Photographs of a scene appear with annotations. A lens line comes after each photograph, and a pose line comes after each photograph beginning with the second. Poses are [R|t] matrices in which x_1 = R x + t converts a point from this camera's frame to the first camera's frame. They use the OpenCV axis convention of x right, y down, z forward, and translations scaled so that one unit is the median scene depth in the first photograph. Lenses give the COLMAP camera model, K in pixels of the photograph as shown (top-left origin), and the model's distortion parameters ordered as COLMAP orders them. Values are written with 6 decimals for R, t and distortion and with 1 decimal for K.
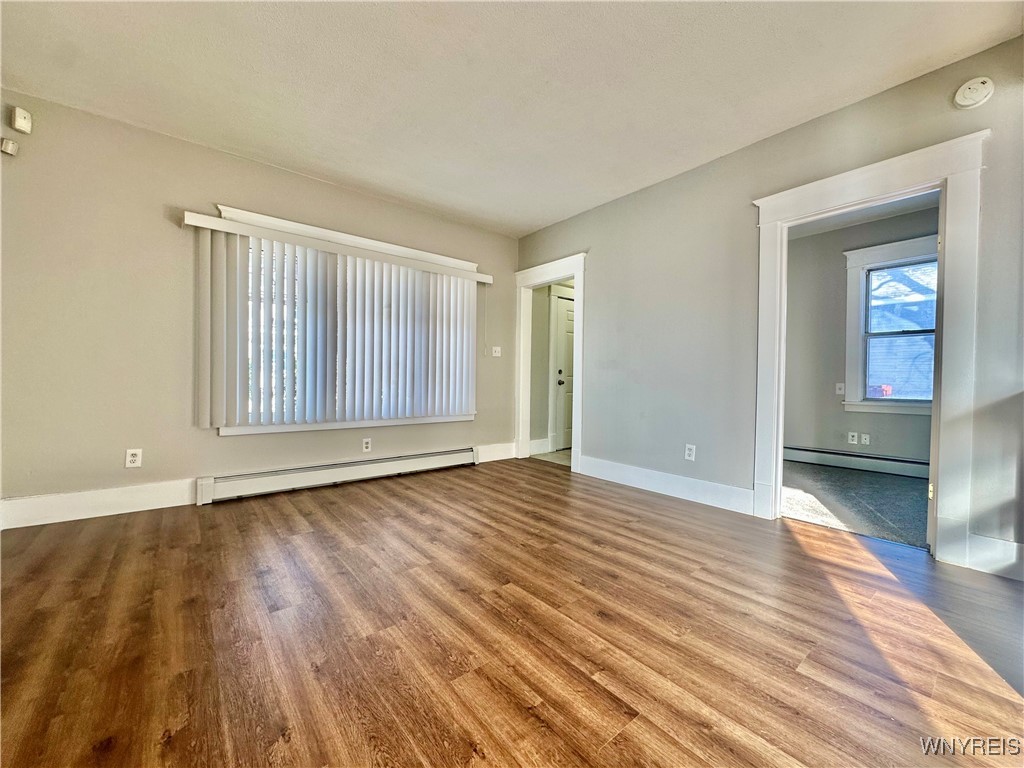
lens RADIAL K [[406.1, 0, 512.0], [0, 406.1, 384.0], [0, 0, 1]] dist [-0.002334, -0.000535]
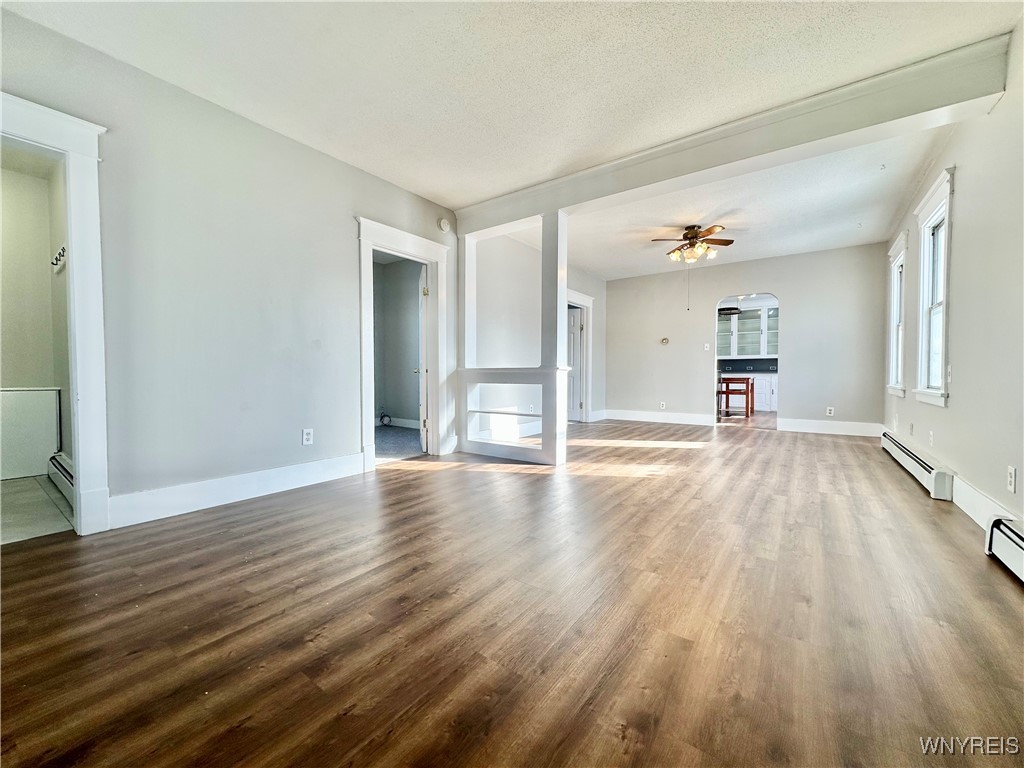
lens RADIAL K [[406.1, 0, 512.0], [0, 406.1, 384.0], [0, 0, 1]] dist [-0.002334, -0.000535]
pose [[-0.255067, -0.037994, 0.966177, -0.751599], [0.007451, 0.999121, 0.041257, 0.004586], [-0.966895, 0.017722, -0.254560, 0.917059]]
